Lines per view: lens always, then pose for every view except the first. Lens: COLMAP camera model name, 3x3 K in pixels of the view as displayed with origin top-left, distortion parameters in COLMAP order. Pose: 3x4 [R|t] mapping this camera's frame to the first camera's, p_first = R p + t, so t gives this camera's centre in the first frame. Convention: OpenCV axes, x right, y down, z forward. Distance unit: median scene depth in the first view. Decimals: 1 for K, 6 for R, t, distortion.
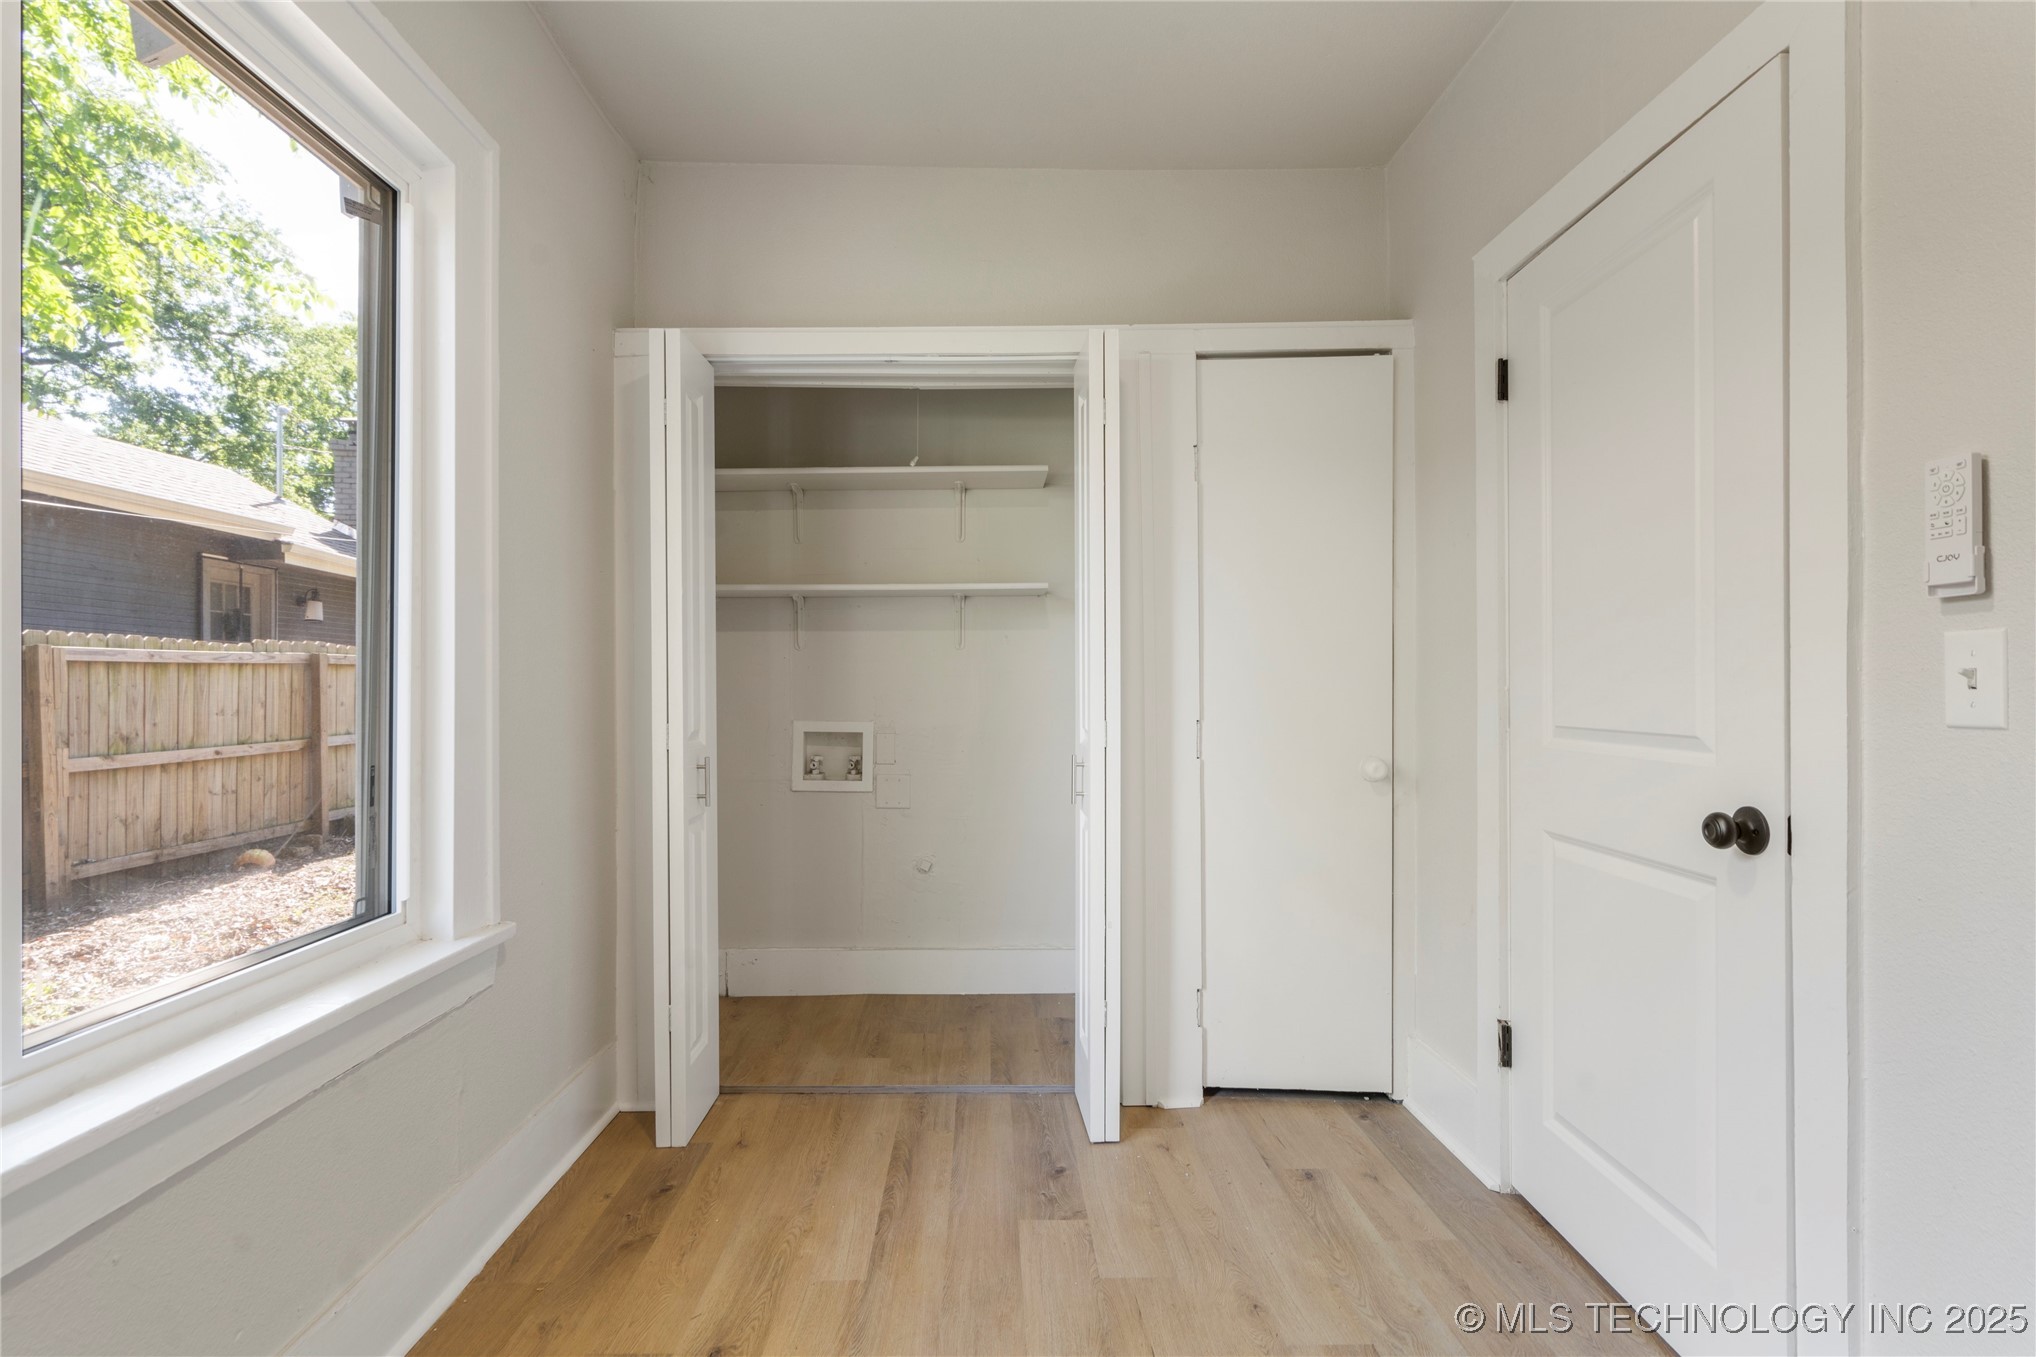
lens RADIAL K [[957.8, 0, 1013.0], [0, 957.8, 677.9], [0, 0, 1]] dist [-0.002886, 0.003095]
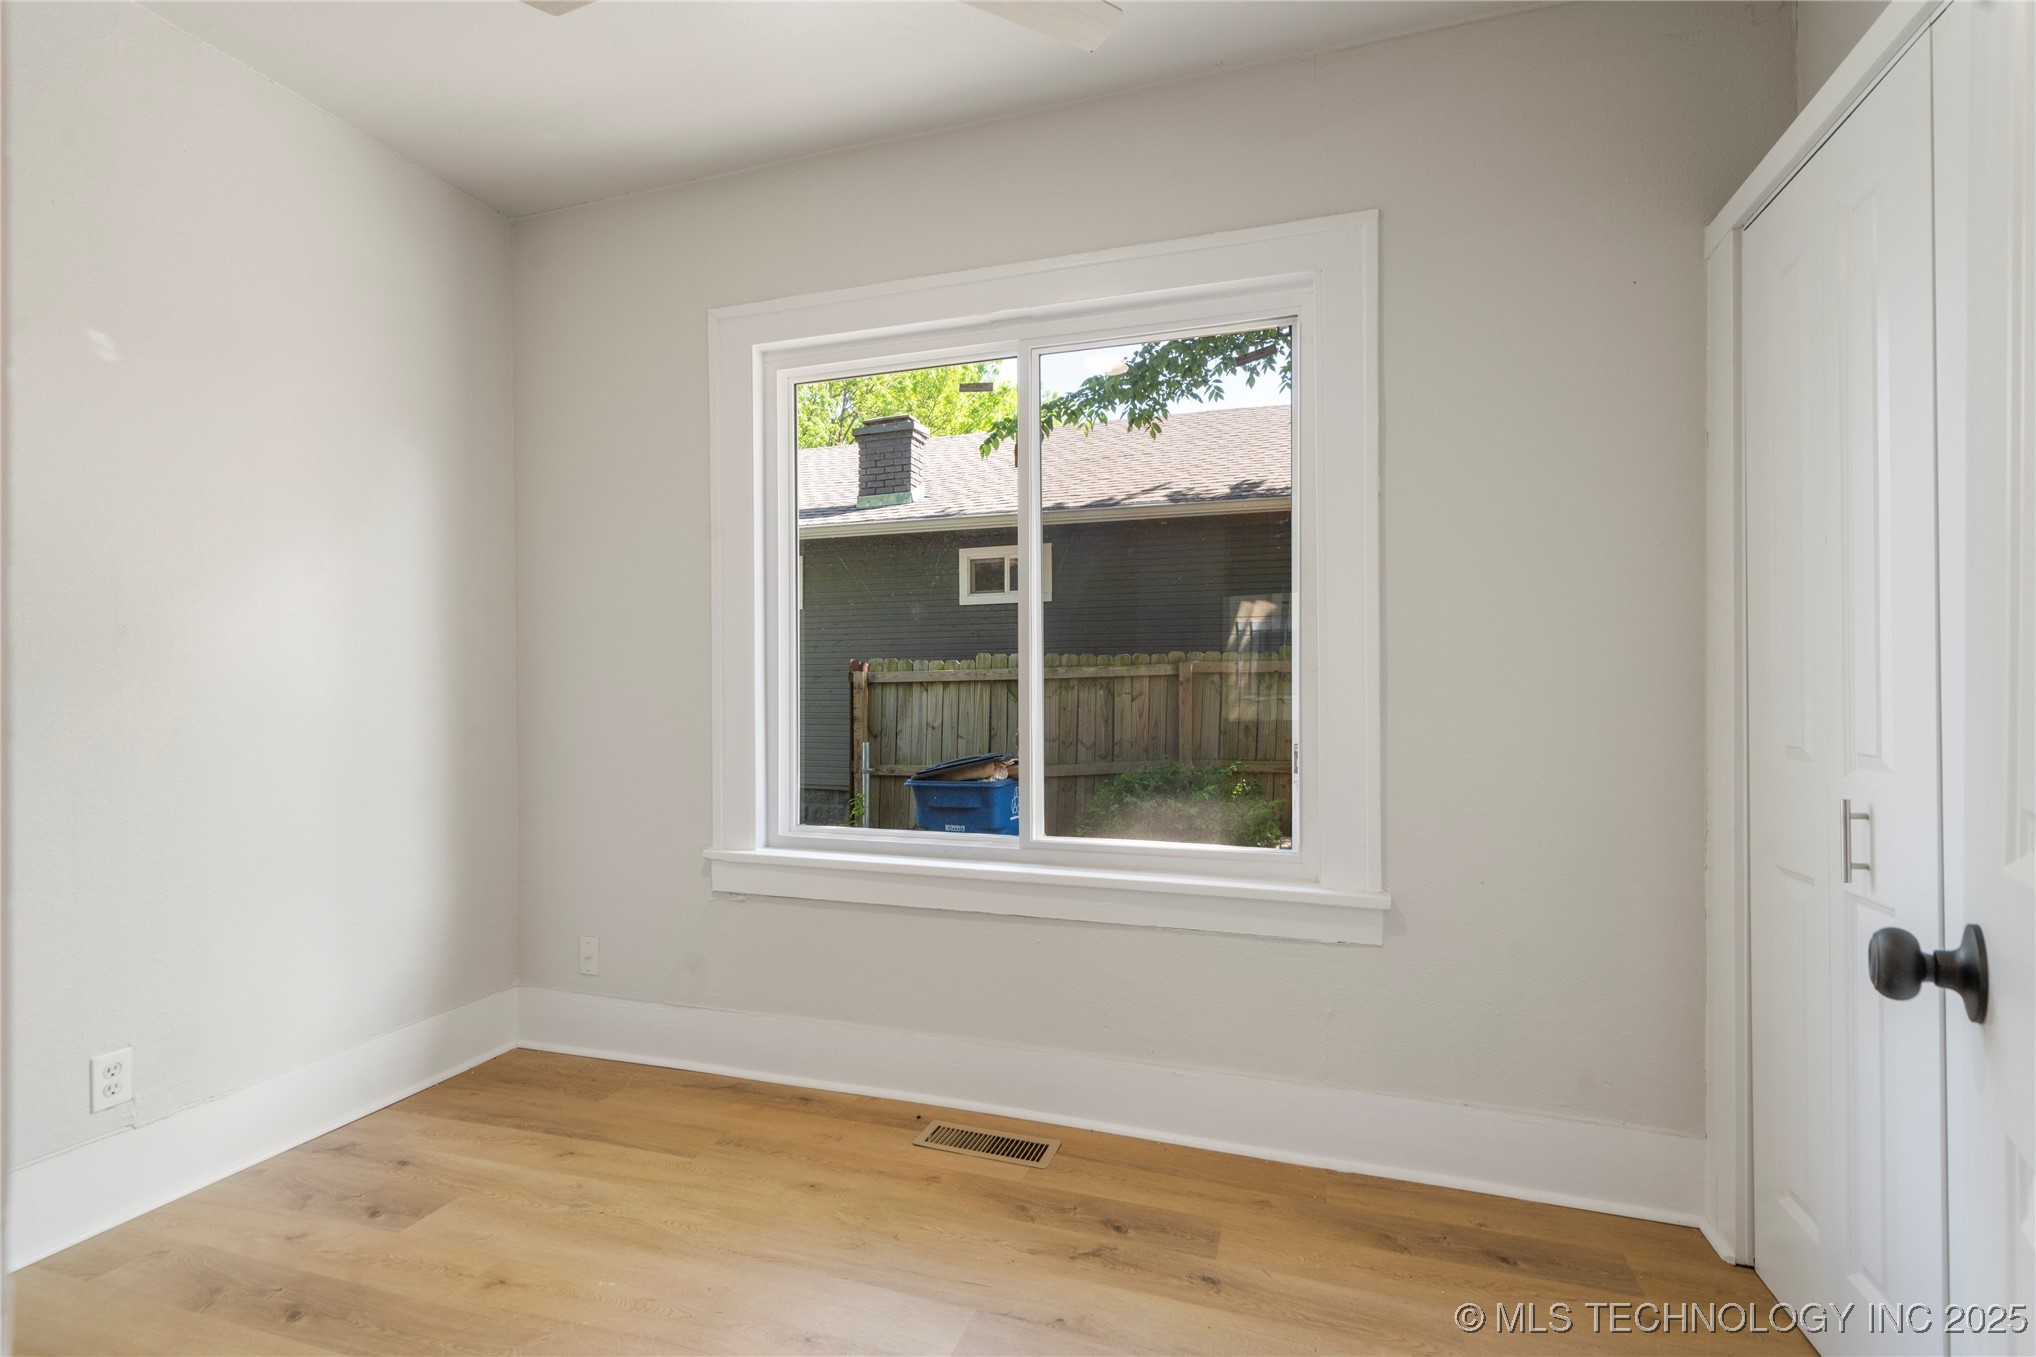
lens RADIAL K [[957.8, 0, 1014.3], [0, 957.8, 683.9], [0, 0, 1]] dist [-0.002886, 0.003095]
pose [[-0.334019, -0.005275, -0.942552, 0.689989], [0.004560, 0.999964, -0.007213, 0.010076], [0.942555, -0.006707, -0.333983, 0.968590]]
